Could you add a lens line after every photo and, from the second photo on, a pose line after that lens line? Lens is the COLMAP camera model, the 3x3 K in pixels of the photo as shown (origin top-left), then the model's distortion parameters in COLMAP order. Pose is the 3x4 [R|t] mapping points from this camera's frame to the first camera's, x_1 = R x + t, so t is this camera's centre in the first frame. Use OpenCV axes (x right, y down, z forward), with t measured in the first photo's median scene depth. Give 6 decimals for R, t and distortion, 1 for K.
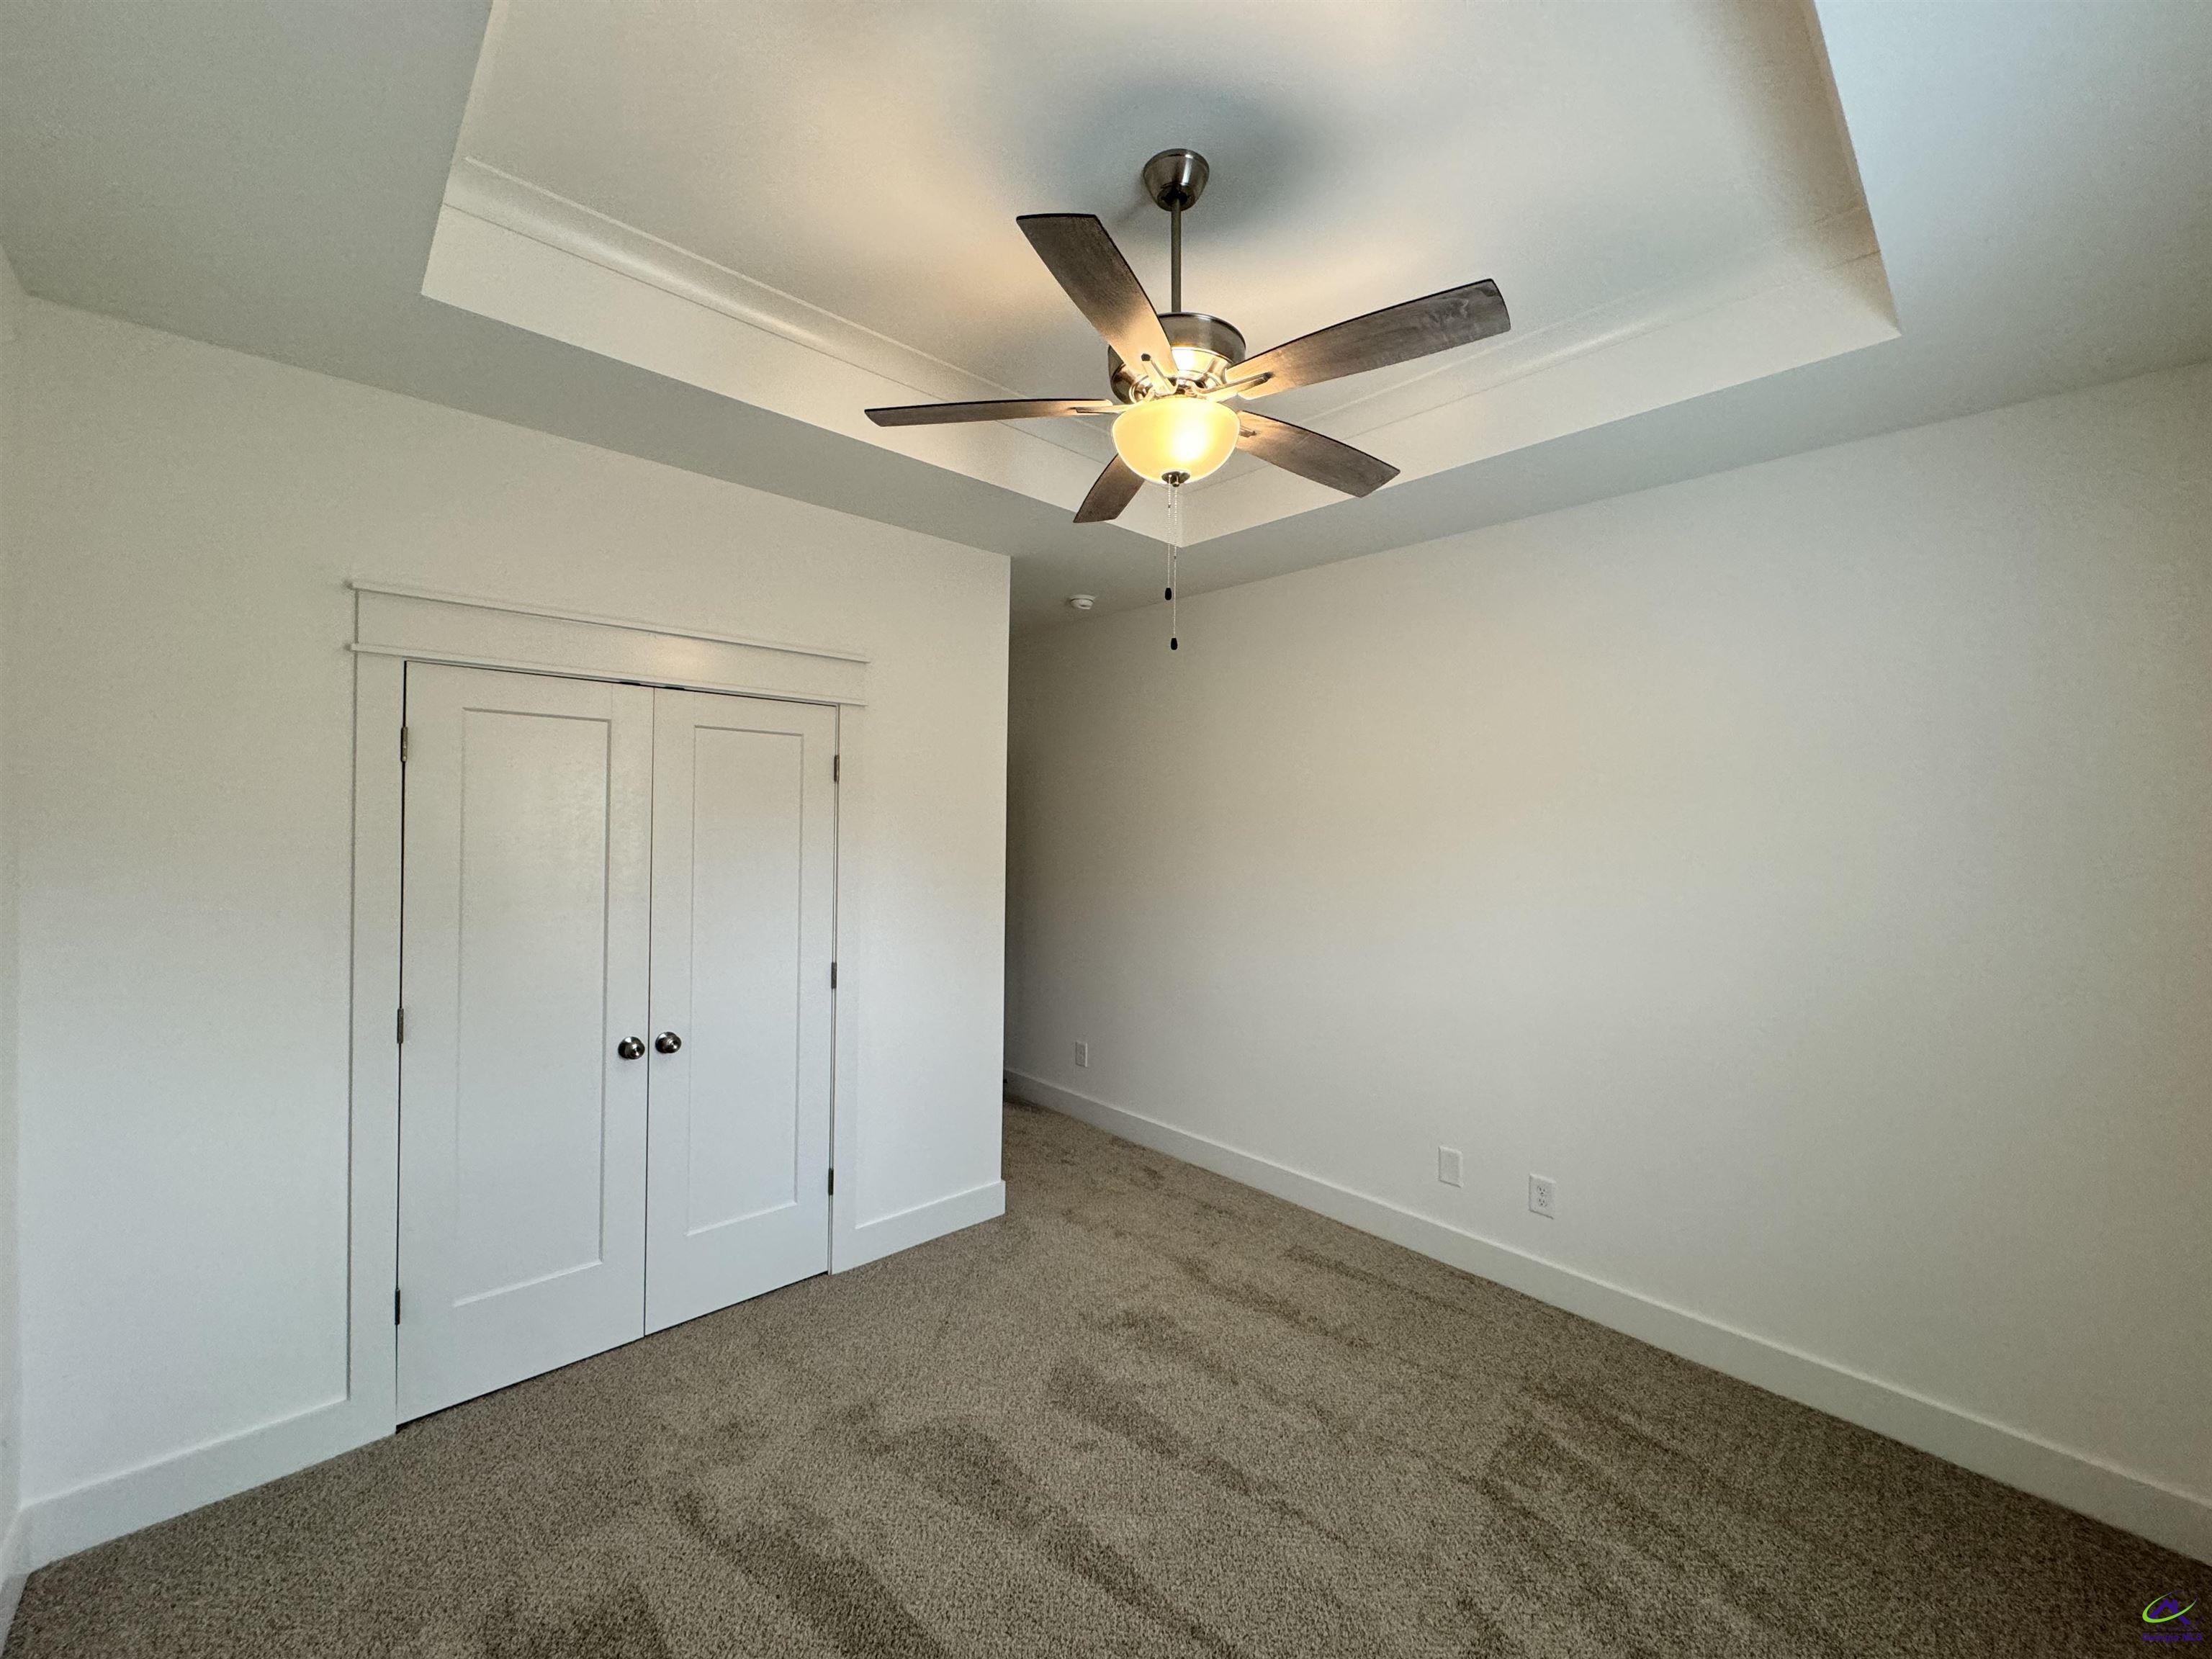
lens RADIAL K [[889.5, 0, 1112.7], [0, 889.5, 834.4], [0, 0, 1]] dist [-0.002552, 0.000017]
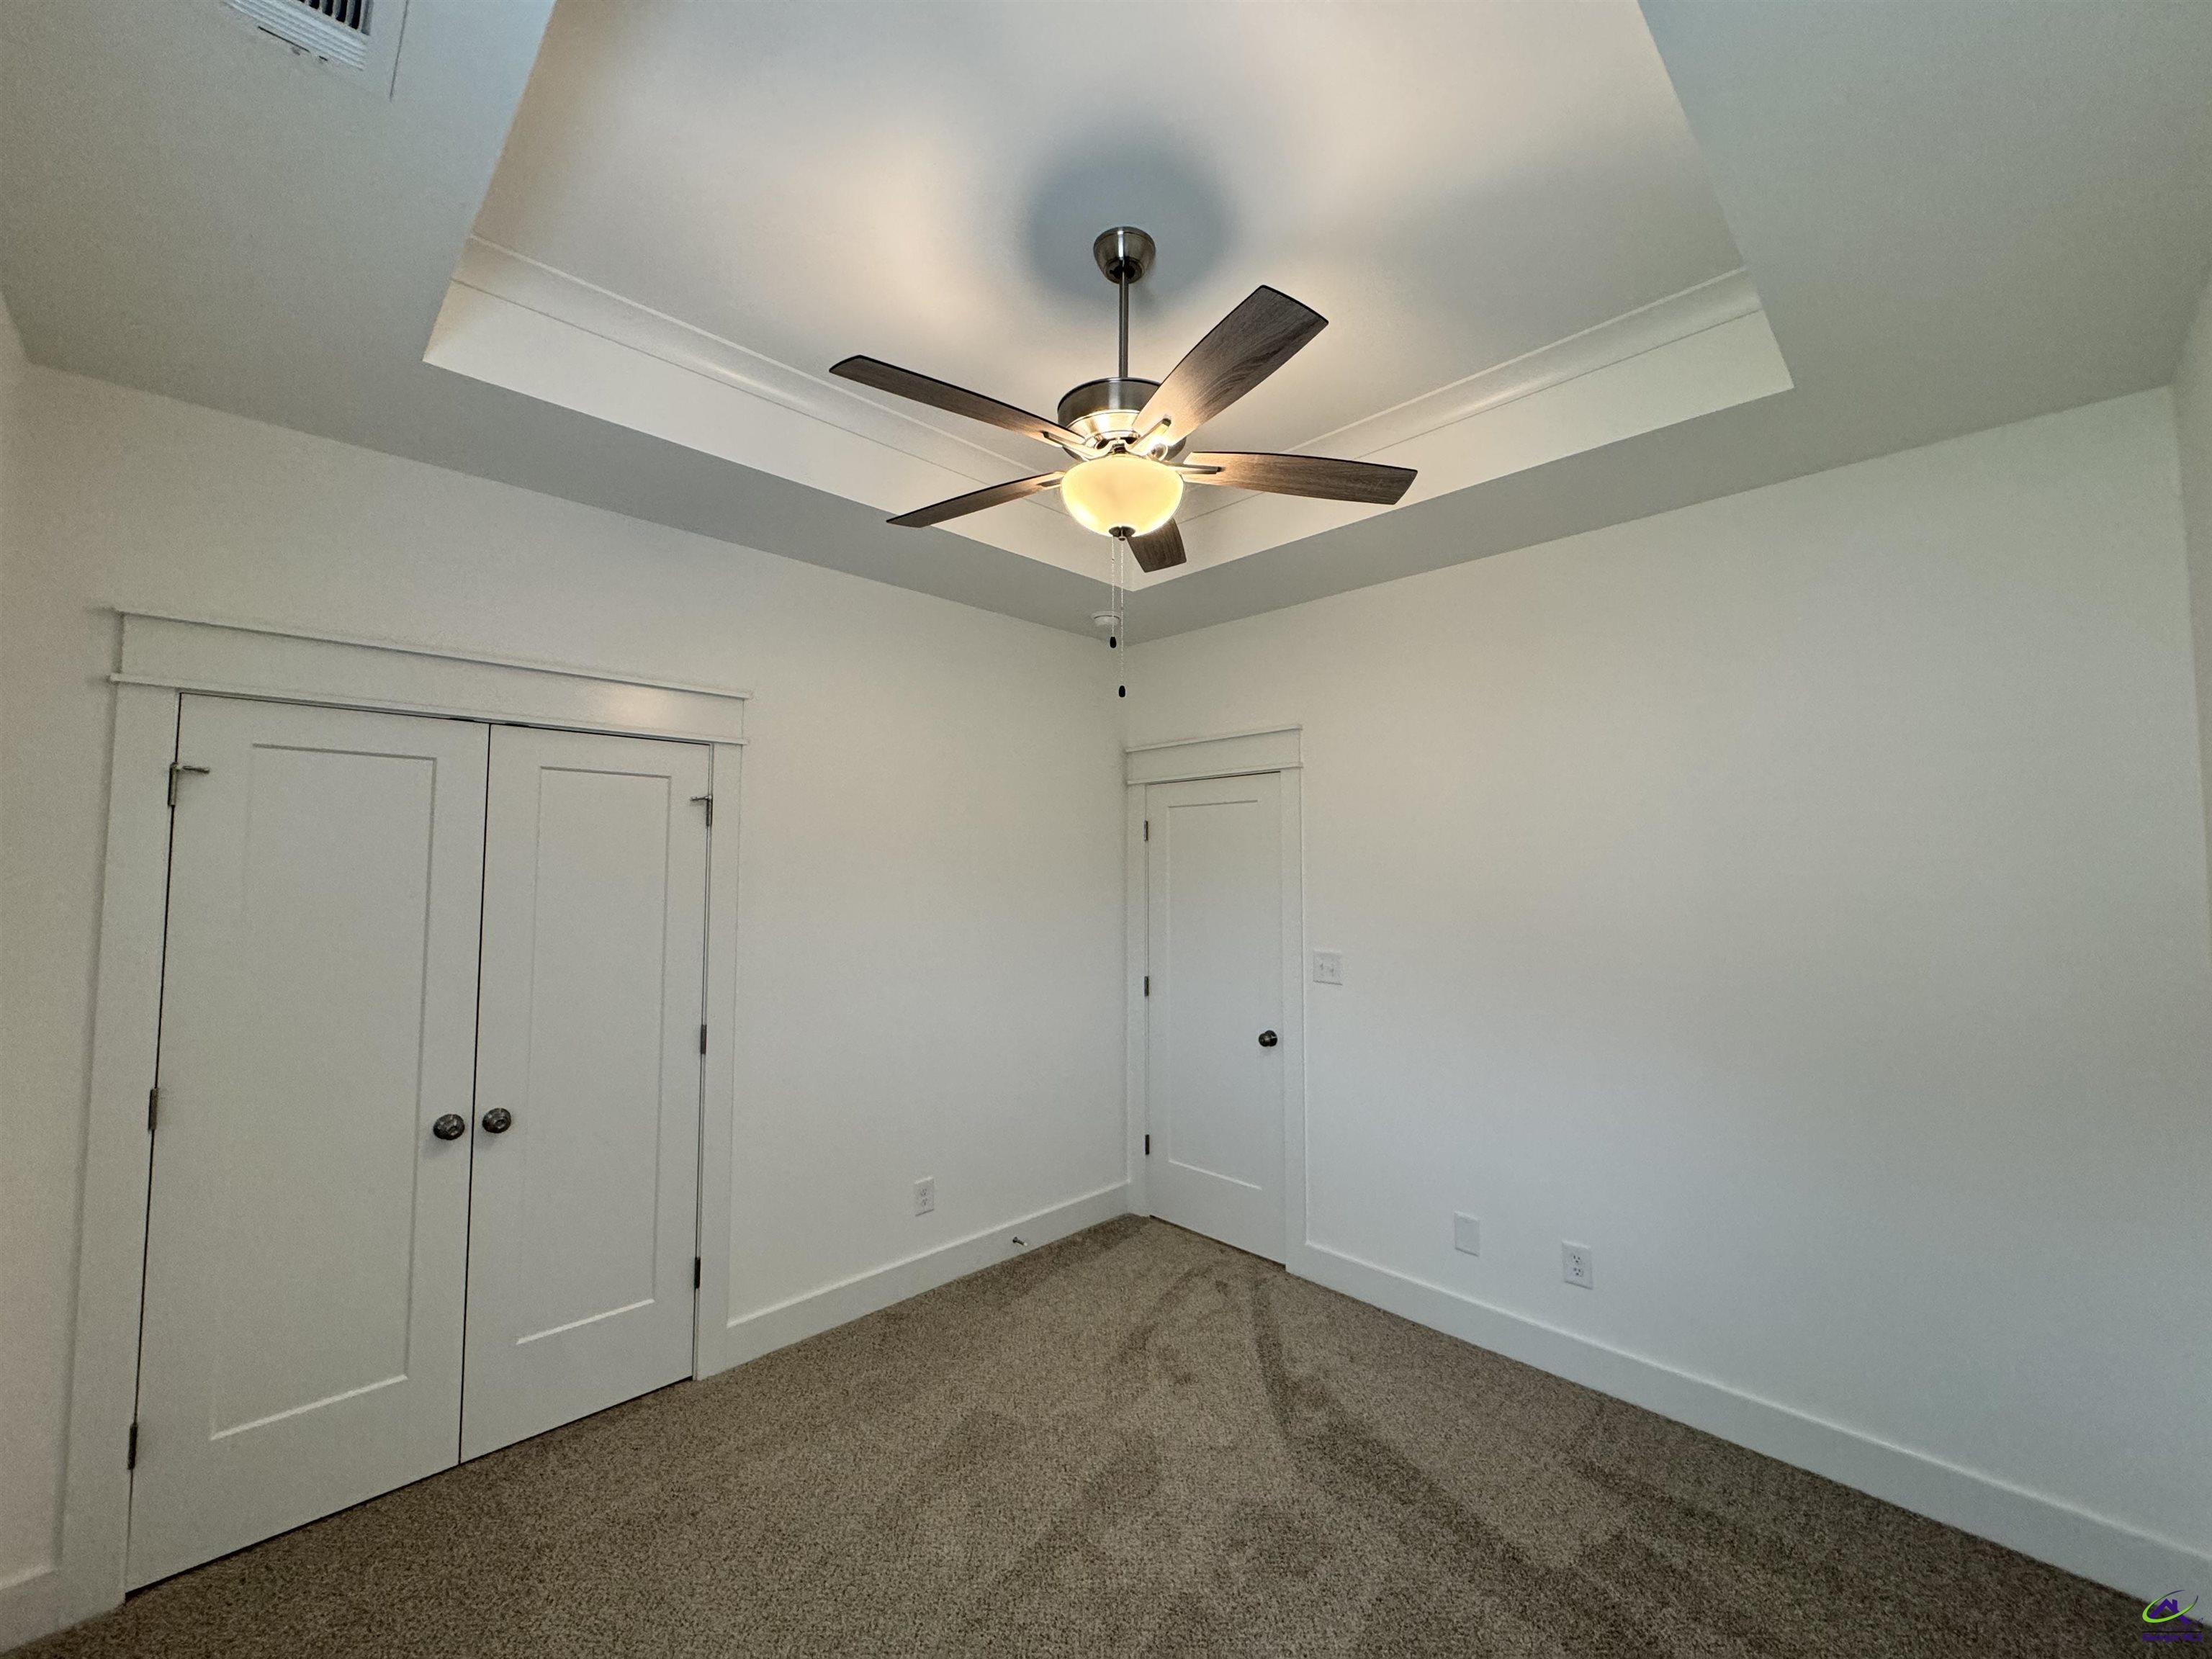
lens RADIAL K [[877.1, 0, 1105.3], [0, 877.1, 825.8], [0, 0, 1]] dist [-0.000582, 0.000351]
pose [[0.999947, -0.008198, 0.006191, 0.106011], [0.008563, 0.998081, -0.061329, -0.000722], [-0.005677, 0.061379, 0.998098, 0.102979]]
